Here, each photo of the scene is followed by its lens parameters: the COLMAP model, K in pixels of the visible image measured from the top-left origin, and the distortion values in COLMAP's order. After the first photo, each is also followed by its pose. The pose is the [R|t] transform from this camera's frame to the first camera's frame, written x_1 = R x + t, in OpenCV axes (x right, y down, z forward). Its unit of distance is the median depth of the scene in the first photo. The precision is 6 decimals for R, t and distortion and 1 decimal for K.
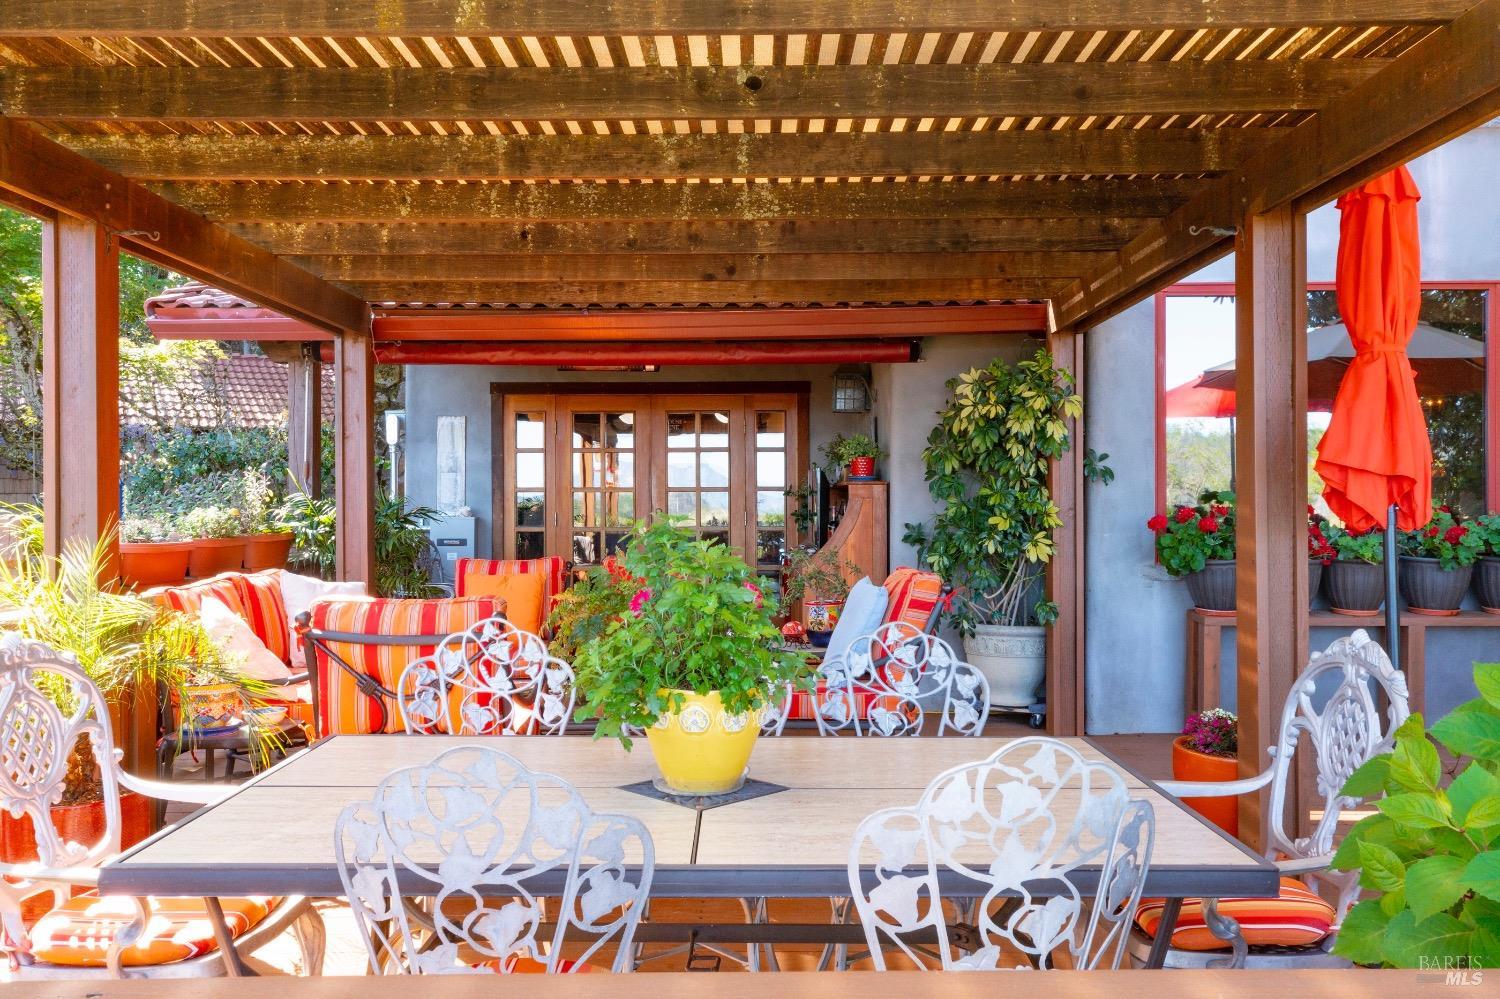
lens RADIAL K [[1214.7, 0, 752.7], [0, 1214.7, 500.4], [0, 0, 1]] dist [-0.002469, -0.000433]
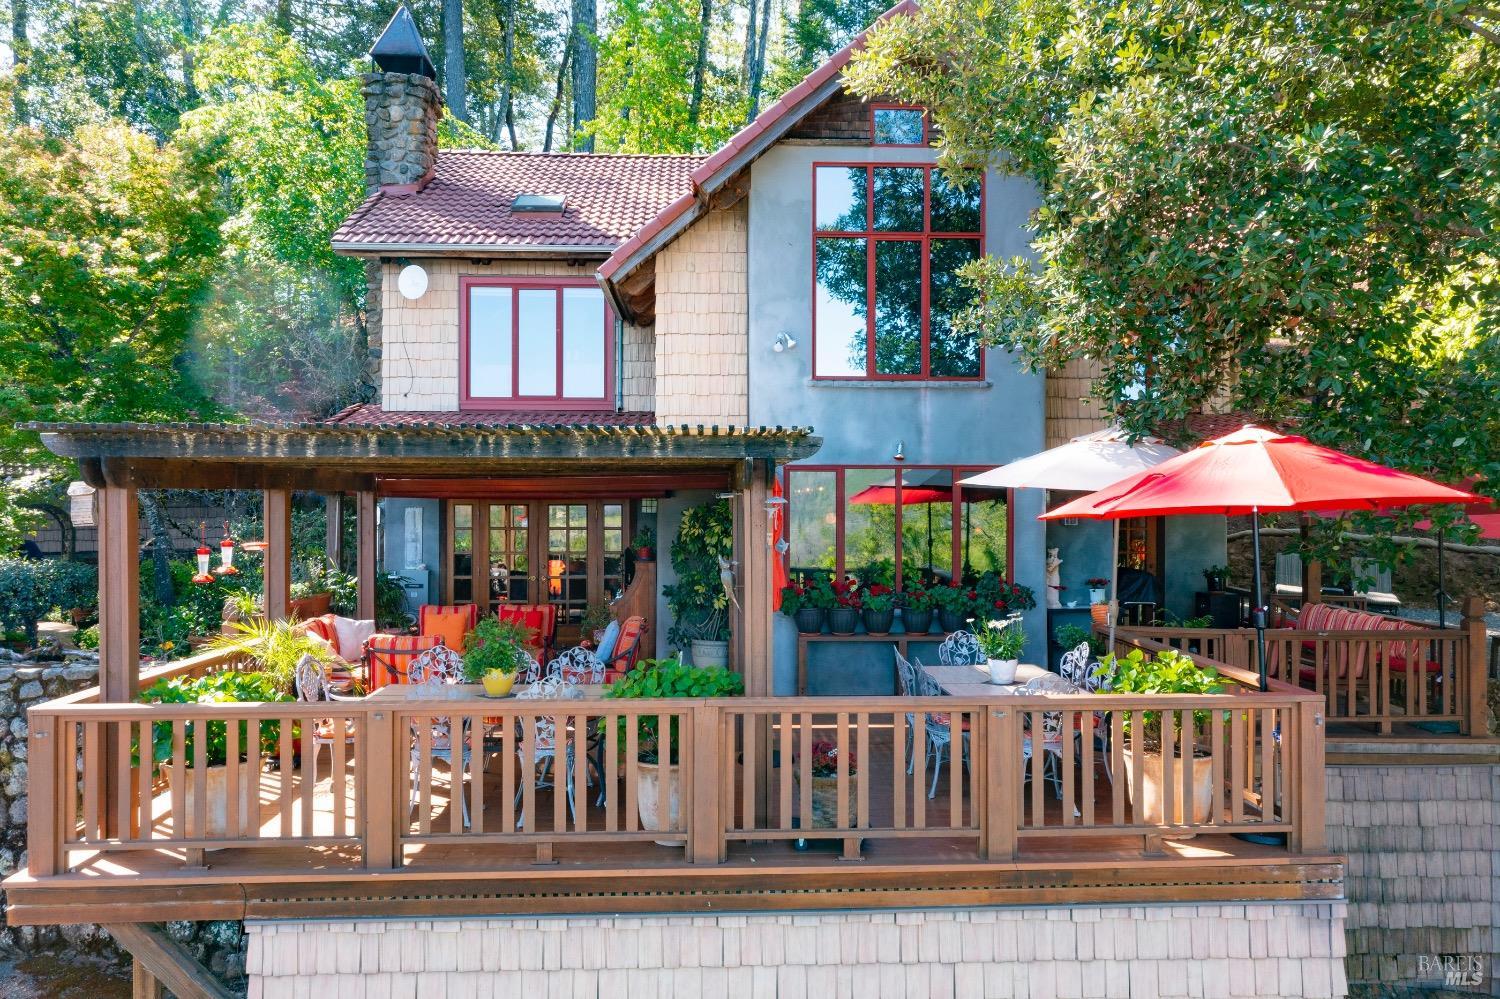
lens RADIAL K [[1214.7, 0, 747.3], [0, 1214.7, 497.2], [0, 0, 1]] dist [-0.002469, -0.000433]
pose [[0.999281, 0.003994, 0.037690, 0.199053], [-0.004016, 0.999992, 0.000507, -0.127189], [-0.037688, -0.000658, 0.999289, -0.936569]]
